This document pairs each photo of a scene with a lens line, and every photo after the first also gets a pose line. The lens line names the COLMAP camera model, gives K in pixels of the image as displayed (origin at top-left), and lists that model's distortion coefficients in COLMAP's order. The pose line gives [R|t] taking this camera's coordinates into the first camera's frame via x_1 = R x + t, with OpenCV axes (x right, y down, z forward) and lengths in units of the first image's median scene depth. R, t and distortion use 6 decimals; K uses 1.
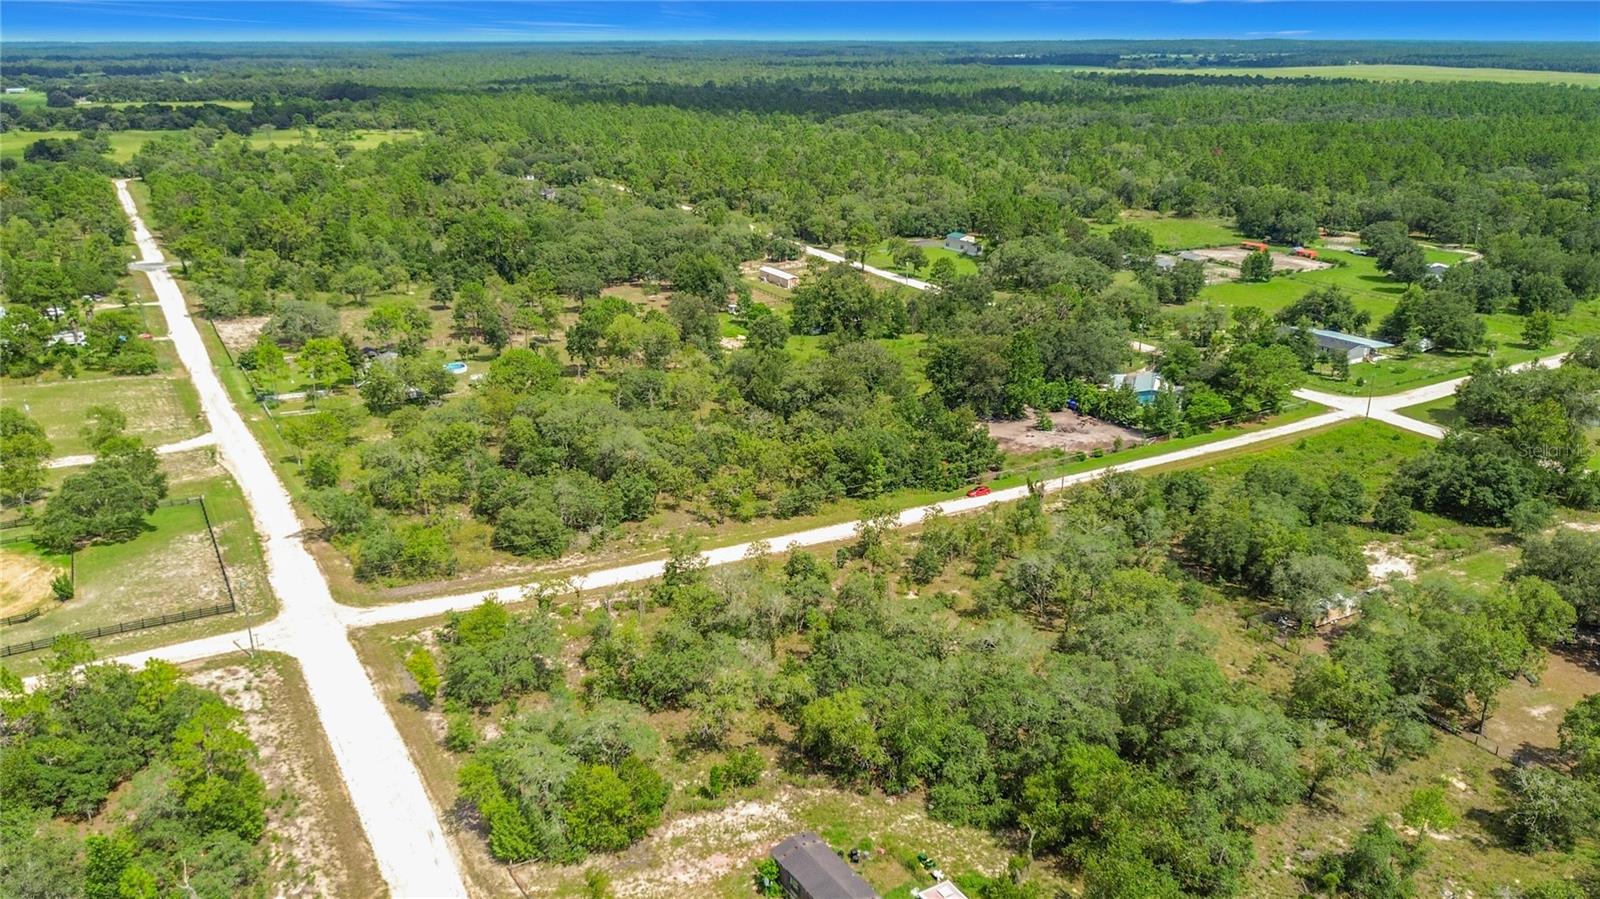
lens RADIAL K [[1175.4, 0, 798.8], [0, 1175.4, 445.4], [0, 0, 1]] dist [0.036164, -0.055952]
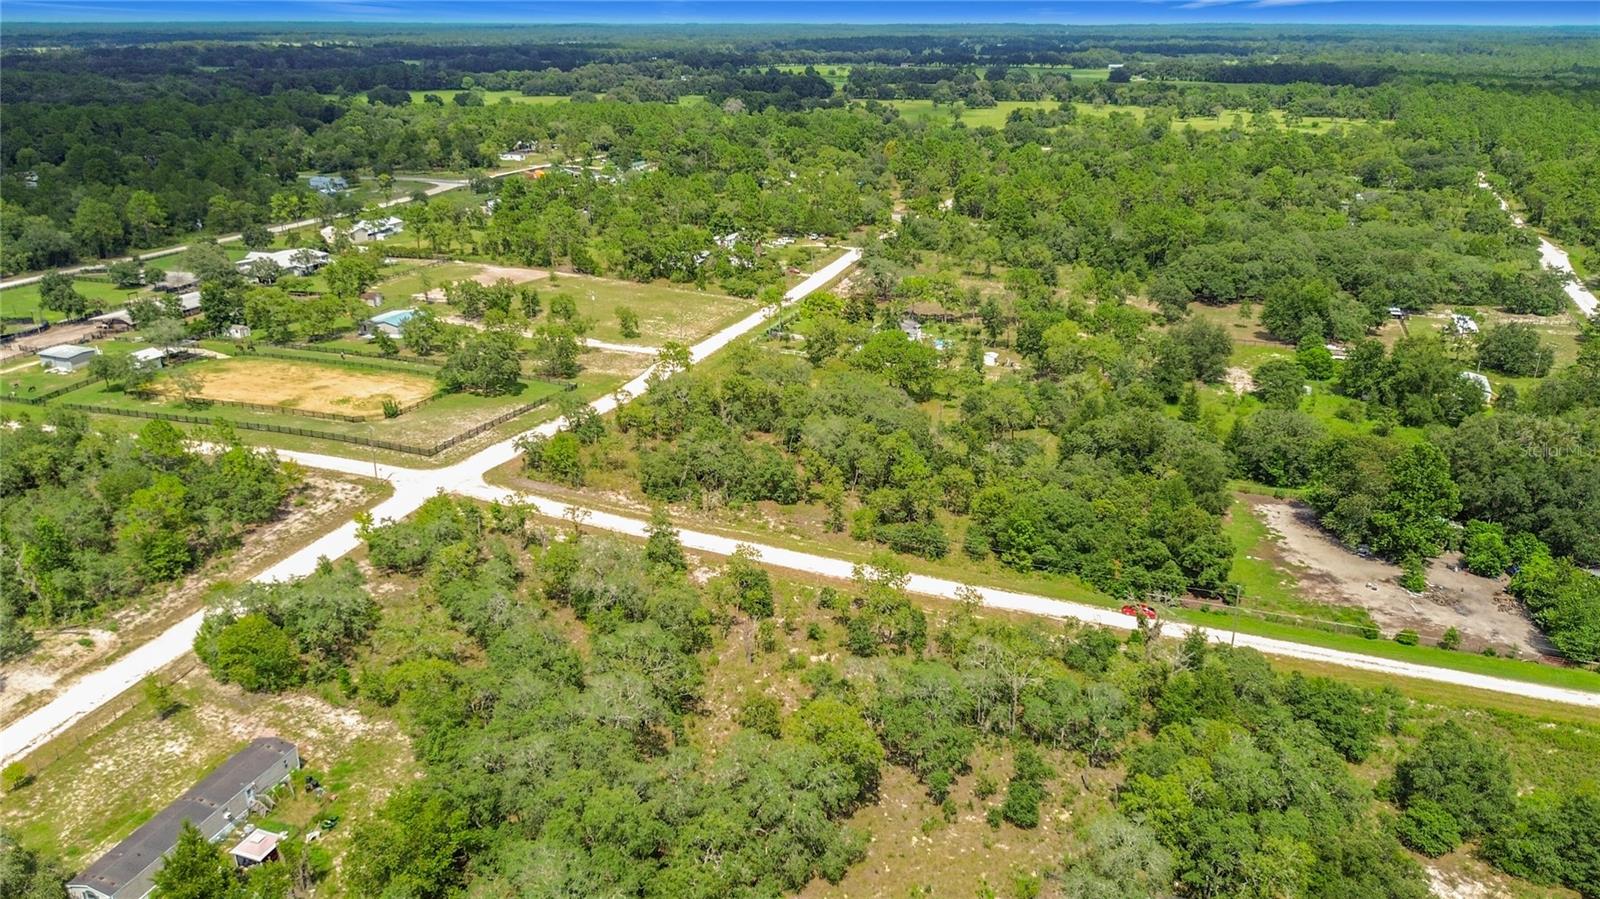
lens RADIAL K [[1175.4, 0, 792.5], [0, 1175.4, 453.7], [0, 0, 1]] dist [0.036164, -0.055952]
pose [[0.629720, 0.268649, -0.728890, 0.471848], [-0.254570, 0.957851, 0.133103, -0.090331], [0.733925, 0.101735, 0.671568, 0.261321]]
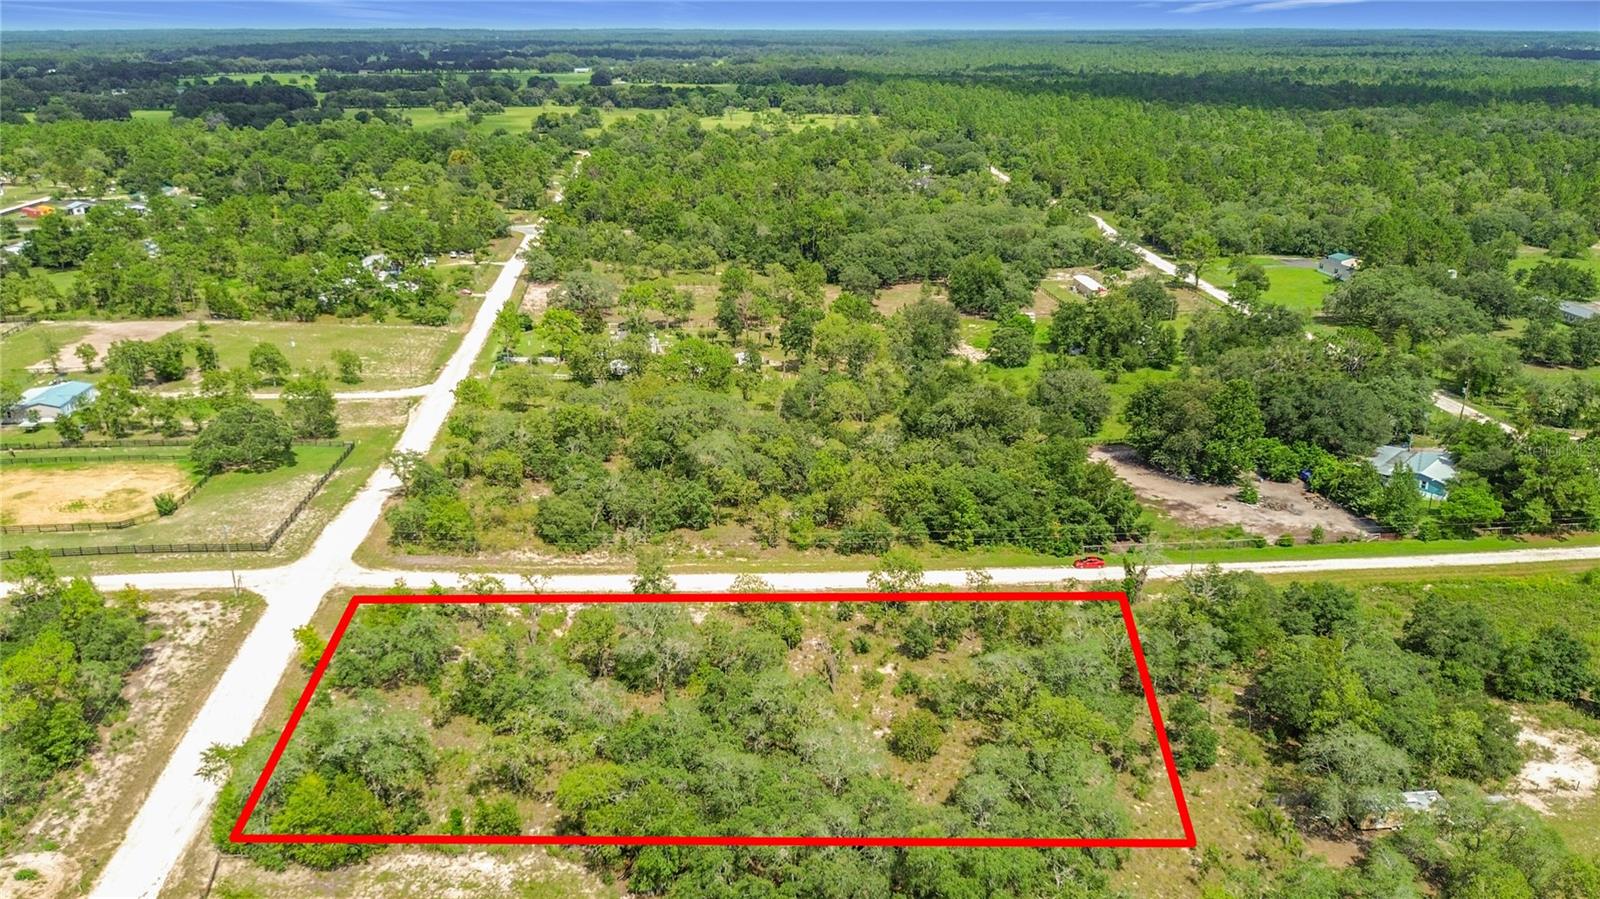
lens RADIAL K [[1175.4, 0, 795.1], [0, 1175.4, 449.2], [0, 0, 1]] dist [0.036164, -0.055952]
pose [[0.909081, 0.141099, -0.392000, 0.242877], [-0.136277, 0.989853, 0.040255, -0.040319], [0.393702, 0.016826, 0.919084, 0.119020]]
